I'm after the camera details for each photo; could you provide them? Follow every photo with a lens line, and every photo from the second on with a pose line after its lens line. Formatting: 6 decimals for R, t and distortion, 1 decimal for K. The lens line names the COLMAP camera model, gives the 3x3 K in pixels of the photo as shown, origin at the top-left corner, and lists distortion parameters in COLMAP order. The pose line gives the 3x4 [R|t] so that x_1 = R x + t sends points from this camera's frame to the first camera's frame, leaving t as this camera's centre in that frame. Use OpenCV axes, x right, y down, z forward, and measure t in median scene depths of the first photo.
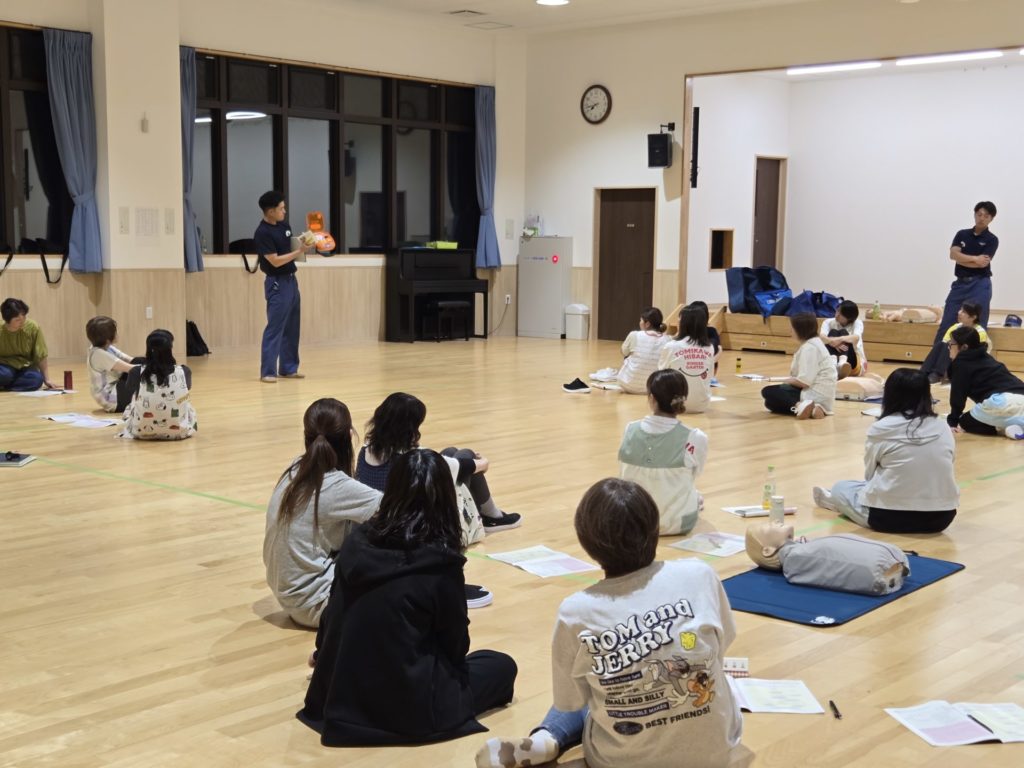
lens RADIAL K [[1303.8, 0, 514.7], [0, 1303.8, 388.2], [0, 0, 1]] dist [0.050844, 0.000000]
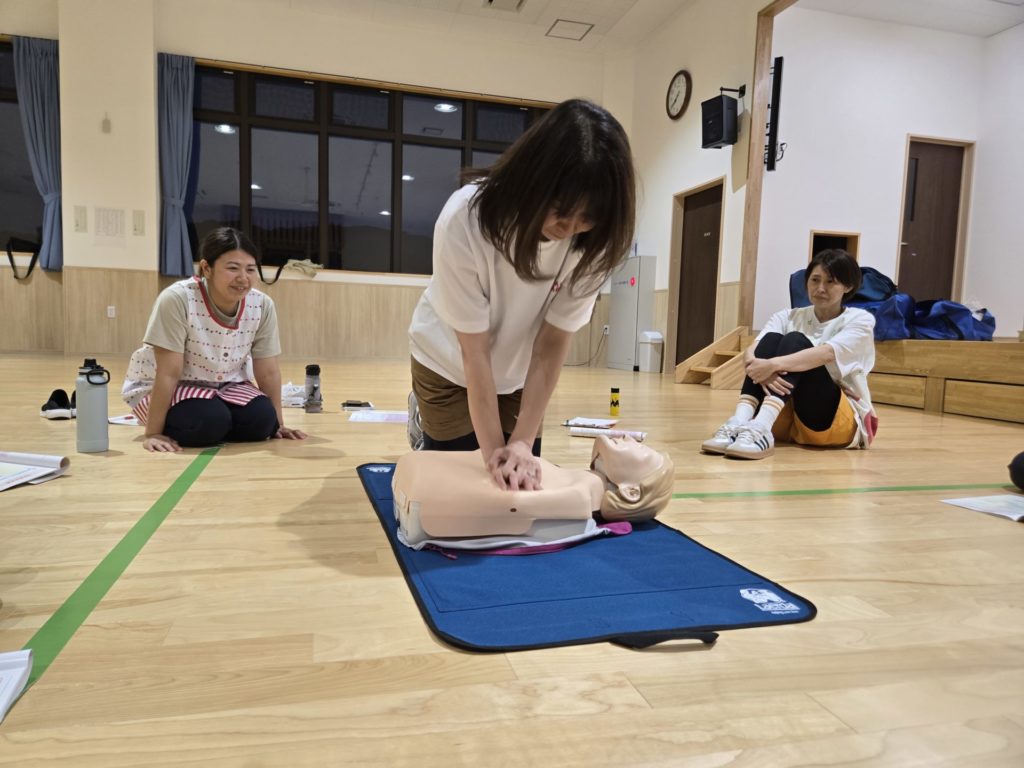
lens RADIAL K [[693.2, 0, 500.1], [0, 693.2, 382.2], [0, 0, 1]] dist [0.044218, -0.022623]
pose [[0.840372, 0.053854, -0.539328, 0.228327], [-0.081194, 0.996332, -0.027026, -0.011050], [0.535895, 0.066502, 0.841662, 0.593814]]
